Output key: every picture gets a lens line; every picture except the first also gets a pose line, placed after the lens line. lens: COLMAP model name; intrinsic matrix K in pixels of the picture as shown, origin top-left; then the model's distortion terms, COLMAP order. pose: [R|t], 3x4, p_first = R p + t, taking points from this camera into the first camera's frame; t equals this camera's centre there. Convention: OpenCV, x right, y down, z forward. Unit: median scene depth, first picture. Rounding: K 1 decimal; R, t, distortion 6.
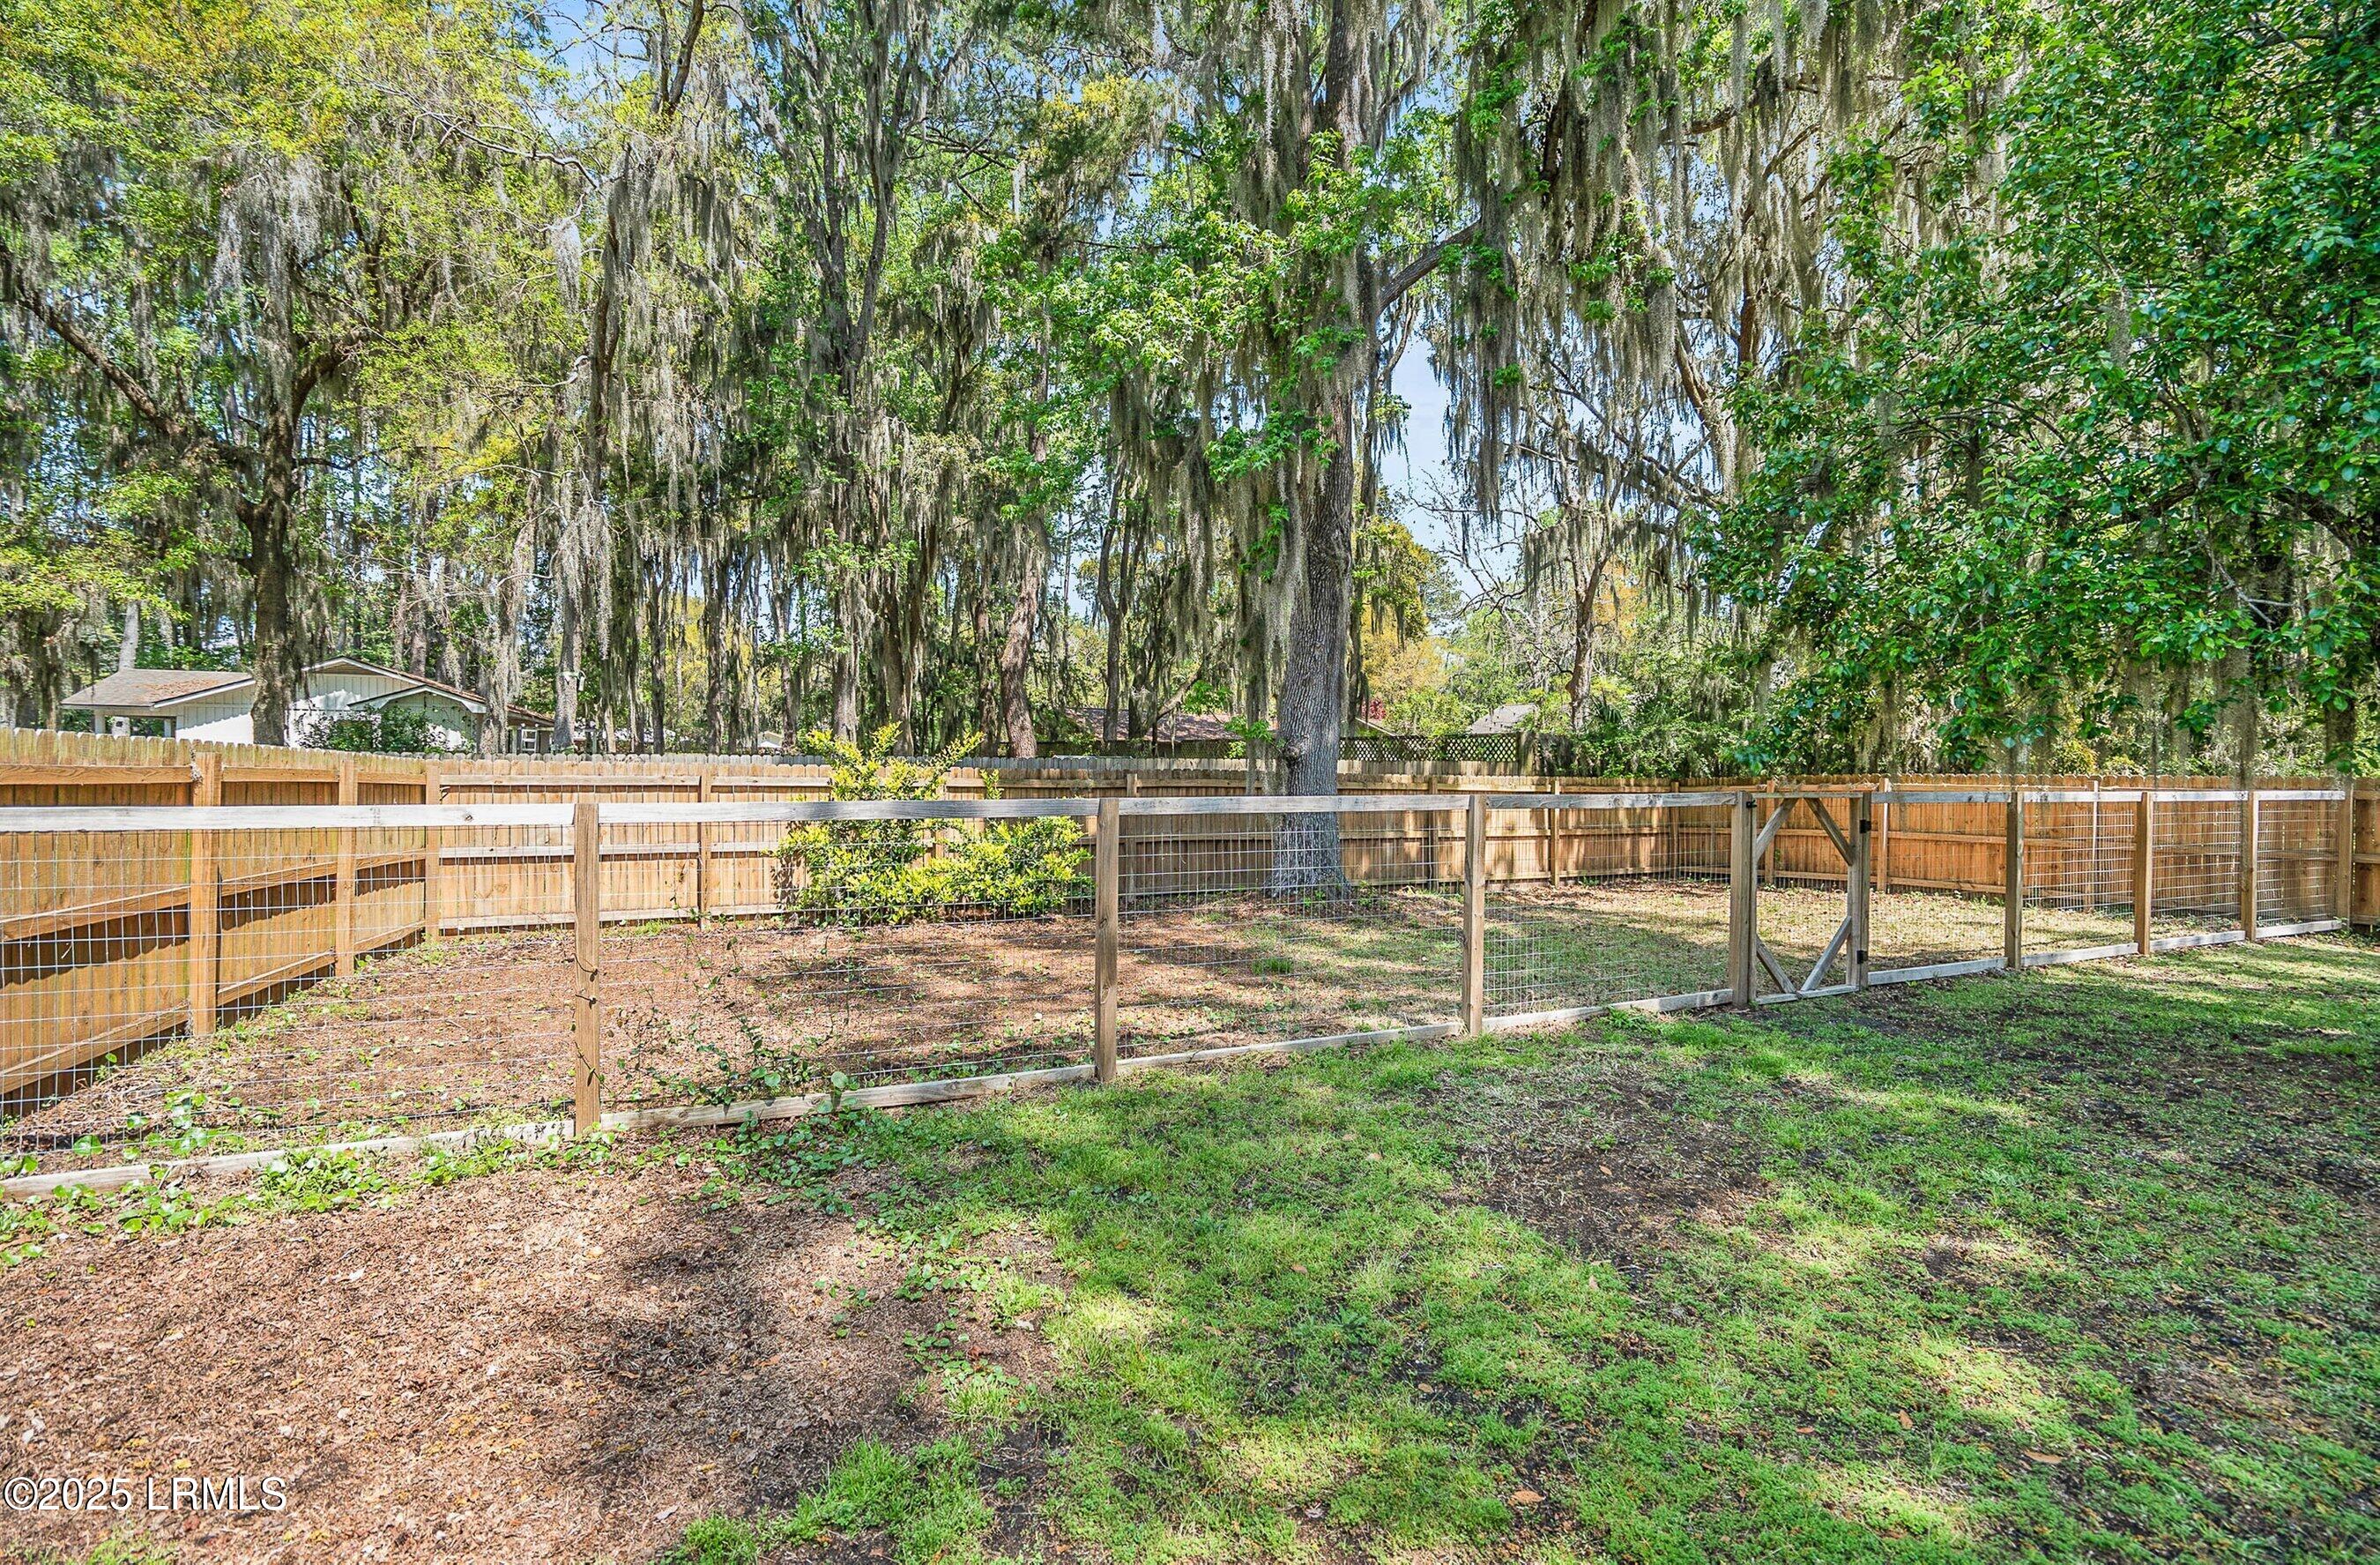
lens RADIAL K [[1311.6, 0, 1190.0], [0, 1311.6, 782.5], [0, 0, 1]] dist [-0.023427, 0.017740]
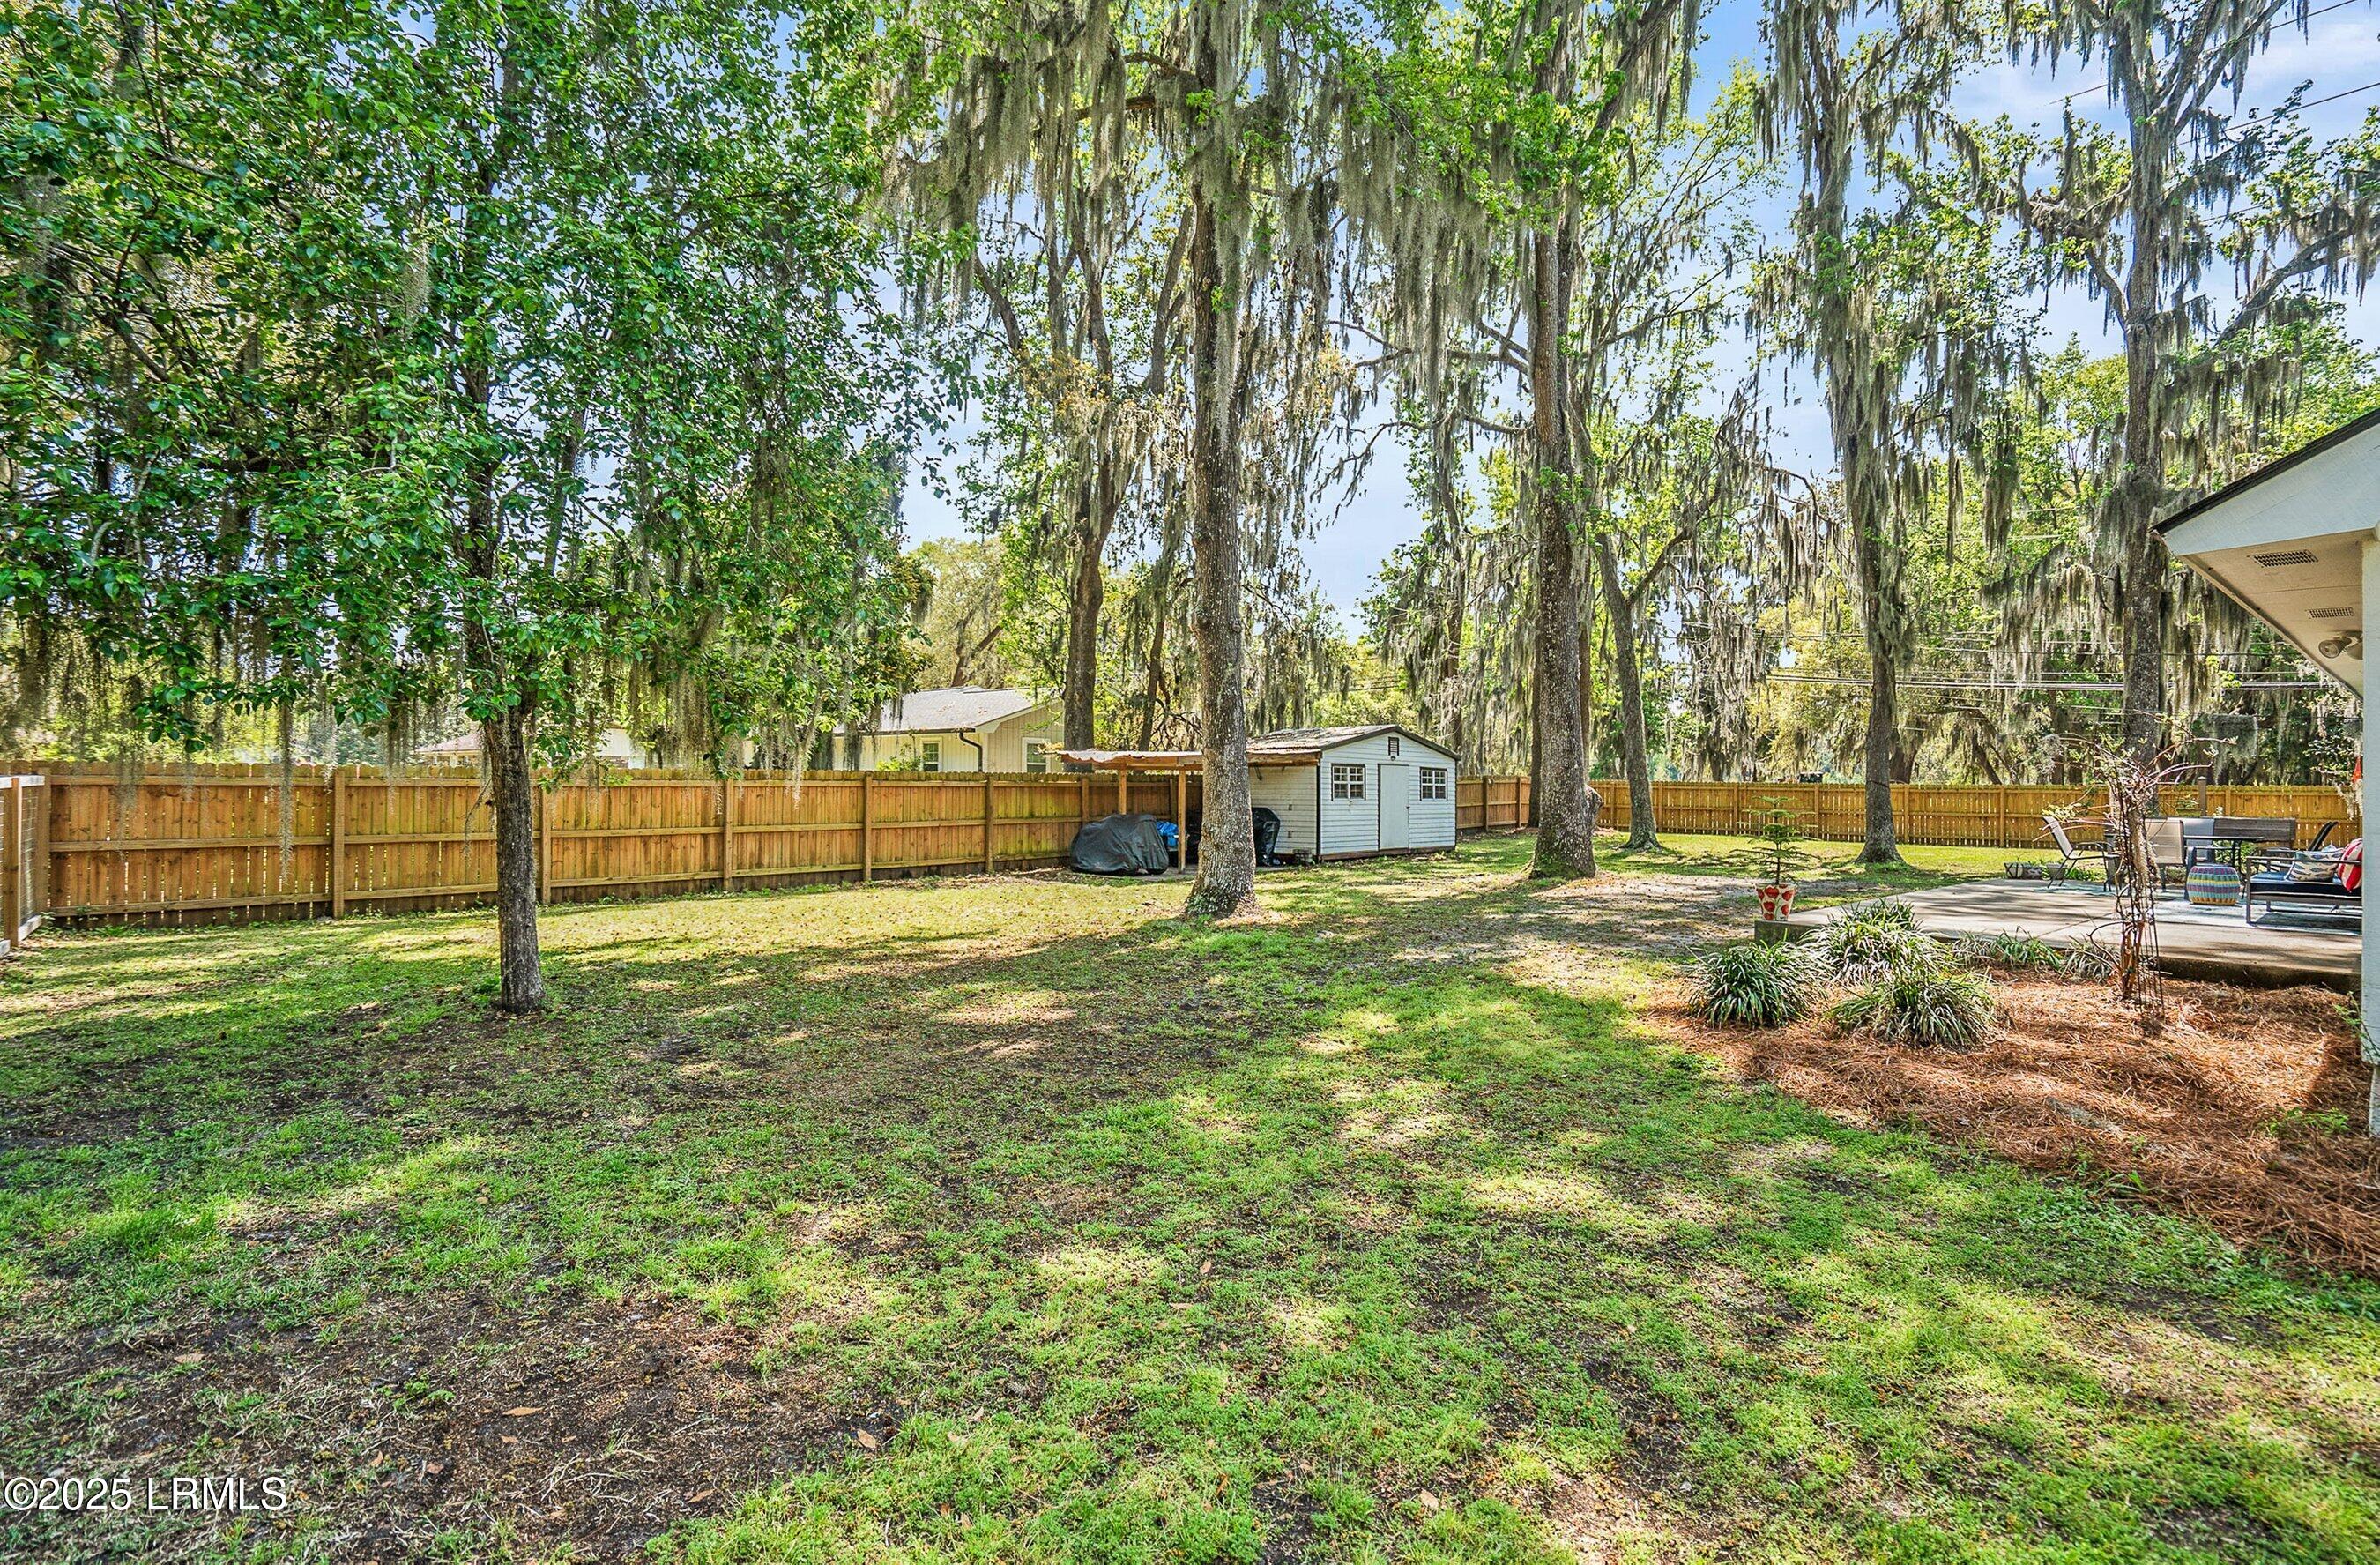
lens RADIAL K [[1097.0, 0, 1200.0], [0, 1097.0, 772.7], [0, 0, 1]] dist [-0.041352, 0.008450]
pose [[-0.383415, 0.003891, 0.923568, -0.290092], [-0.017010, 0.999792, -0.011274, -0.003455], [-0.923419, -0.020033, -0.383269, 0.980379]]
